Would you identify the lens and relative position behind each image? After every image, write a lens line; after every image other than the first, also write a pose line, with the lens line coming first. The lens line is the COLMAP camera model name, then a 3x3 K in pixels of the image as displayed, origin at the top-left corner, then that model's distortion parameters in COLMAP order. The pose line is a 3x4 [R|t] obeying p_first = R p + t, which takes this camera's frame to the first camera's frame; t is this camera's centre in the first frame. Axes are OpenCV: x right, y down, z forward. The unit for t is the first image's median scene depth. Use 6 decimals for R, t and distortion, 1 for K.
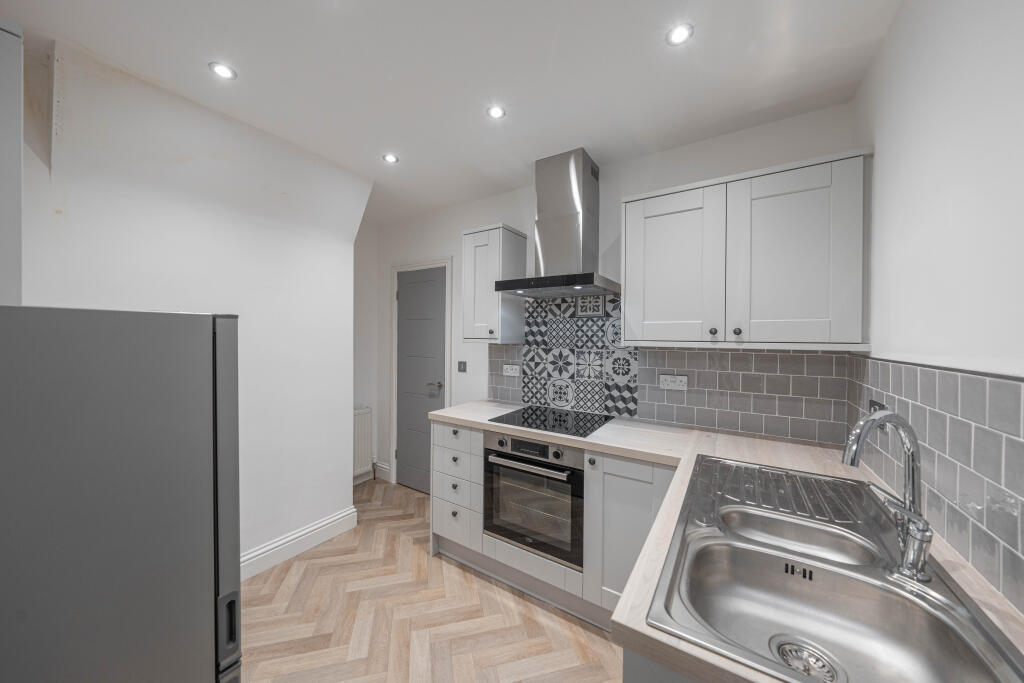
lens RADIAL K [[346.0, 0, 509.7], [0, 346.0, 338.1], [0, 0, 1]] dist [-0.000470, -0.000057]
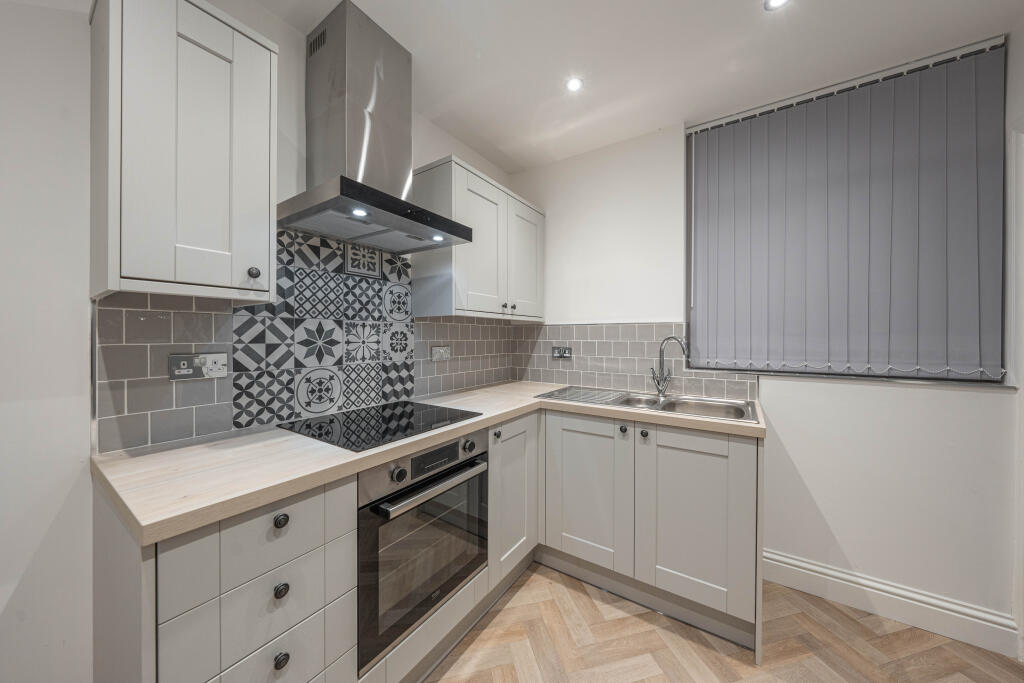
lens RADIAL K [[346.0, 0, 512.5], [0, 346.0, 337.3], [0, 0, 1]] dist [-0.000470, -0.000057]
pose [[0.007873, -0.011953, 0.999898, -0.491671], [0.001129, 0.999928, 0.011944, 0.058449], [-0.999968, 0.001035, 0.007886, 0.677033]]
